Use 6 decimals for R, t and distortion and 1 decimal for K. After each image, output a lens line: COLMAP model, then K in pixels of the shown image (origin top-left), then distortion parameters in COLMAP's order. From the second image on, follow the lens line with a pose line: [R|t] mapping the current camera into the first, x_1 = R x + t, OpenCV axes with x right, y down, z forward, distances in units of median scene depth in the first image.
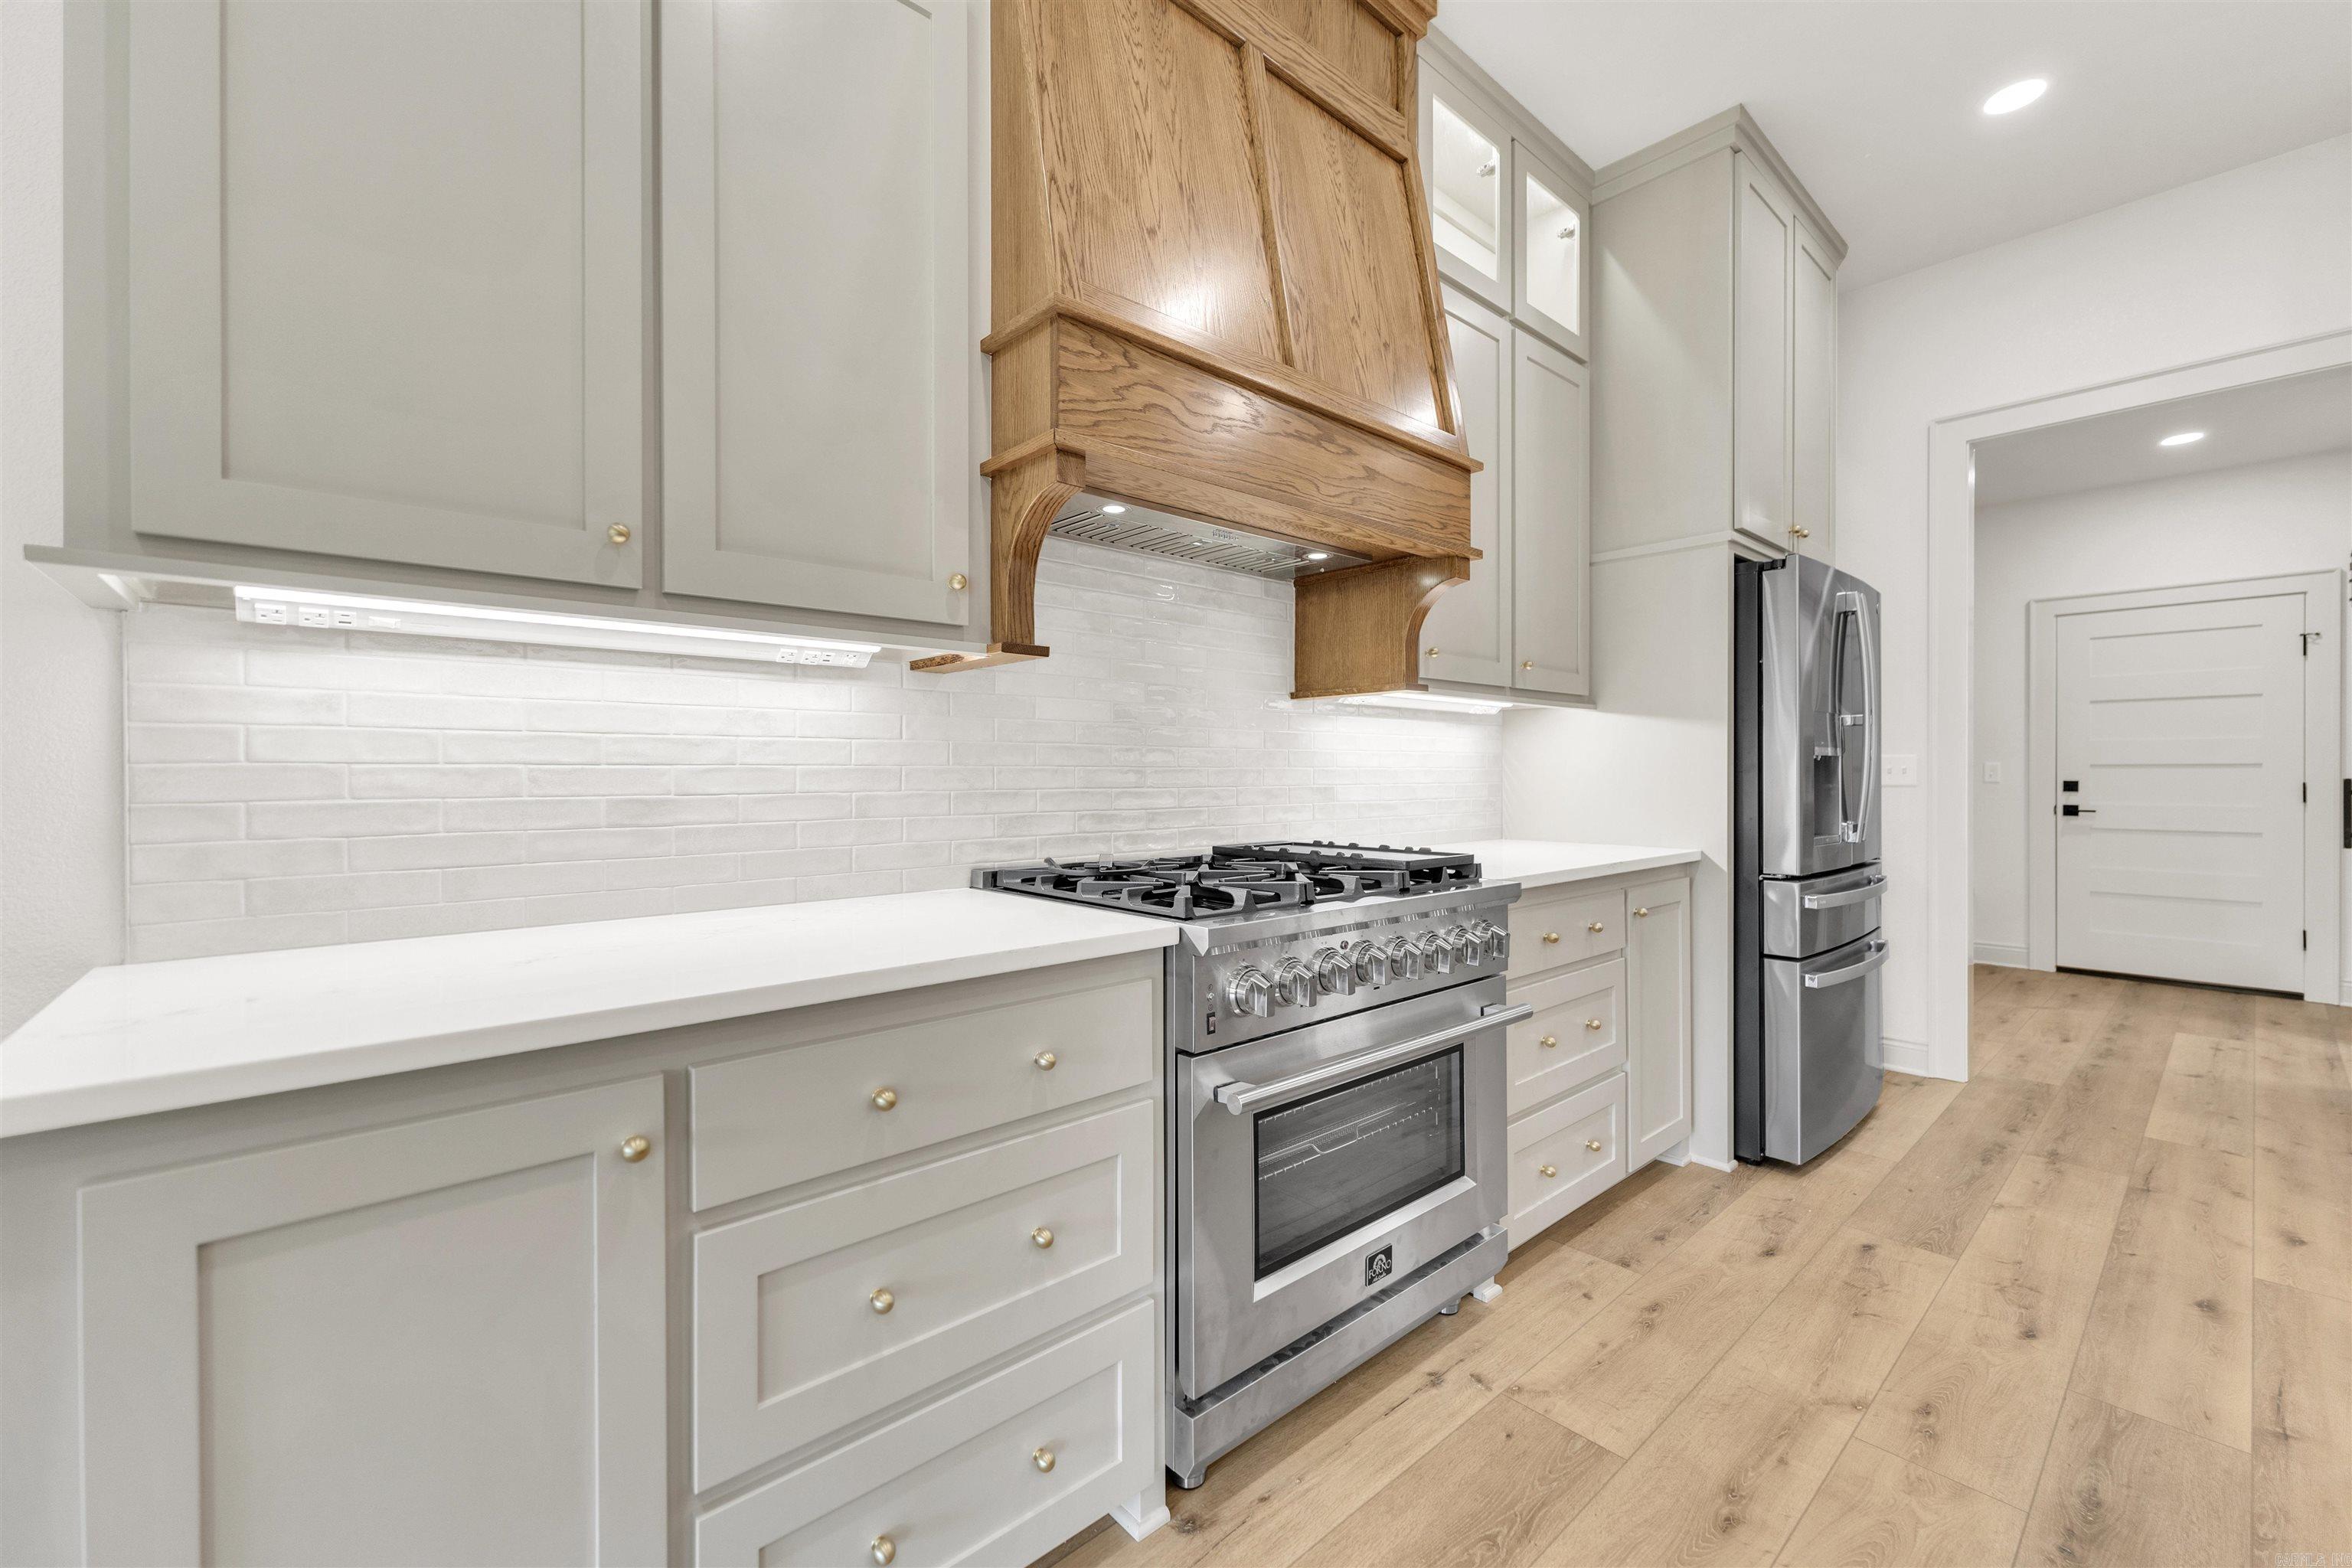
lens RADIAL K [[946.5, 0, 1191.0], [0, 946.5, 780.3], [0, 0, 1]] dist [0.002503, 0.000351]
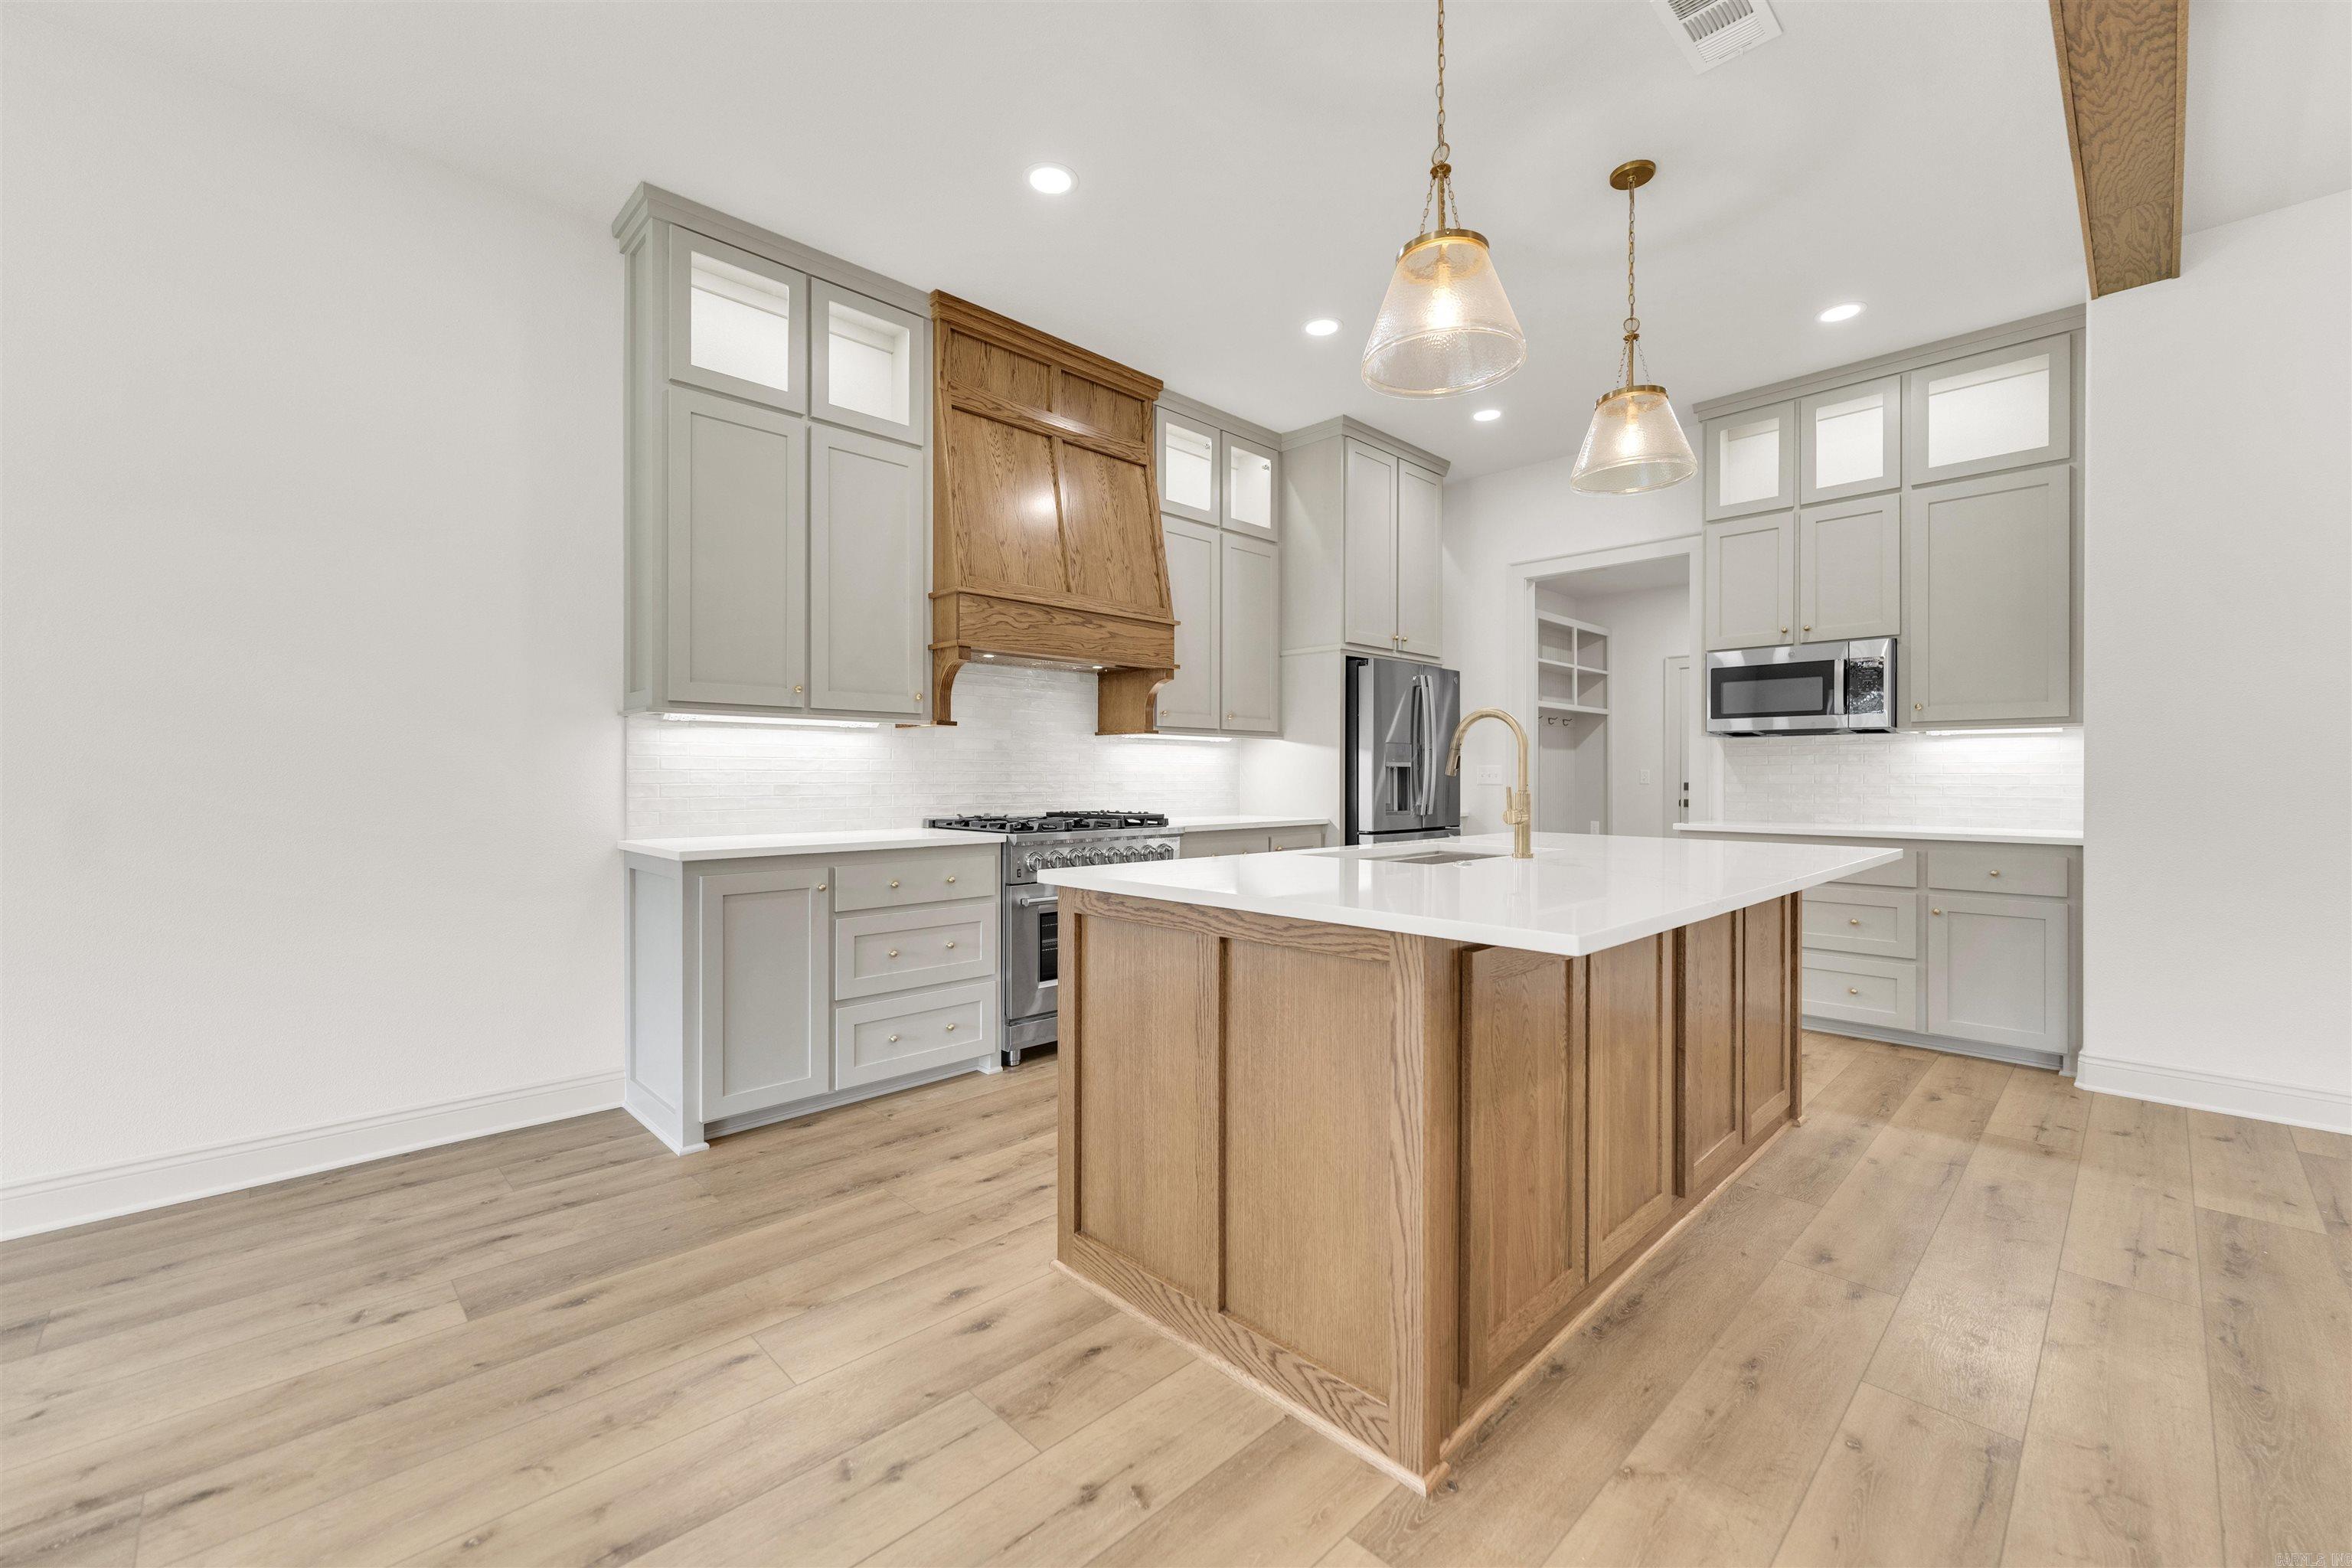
lens RADIAL K [[946.5, 0, 1177.2], [0, 946.5, 785.5], [0, 0, 1]] dist [0.002503, 0.000351]
pose [[0.999271, 0.003006, 0.038050, 0.260180], [-0.003041, 0.999995, 0.000868, 0.013480], [-0.038047, -0.000983, 0.999275, -1.162442]]
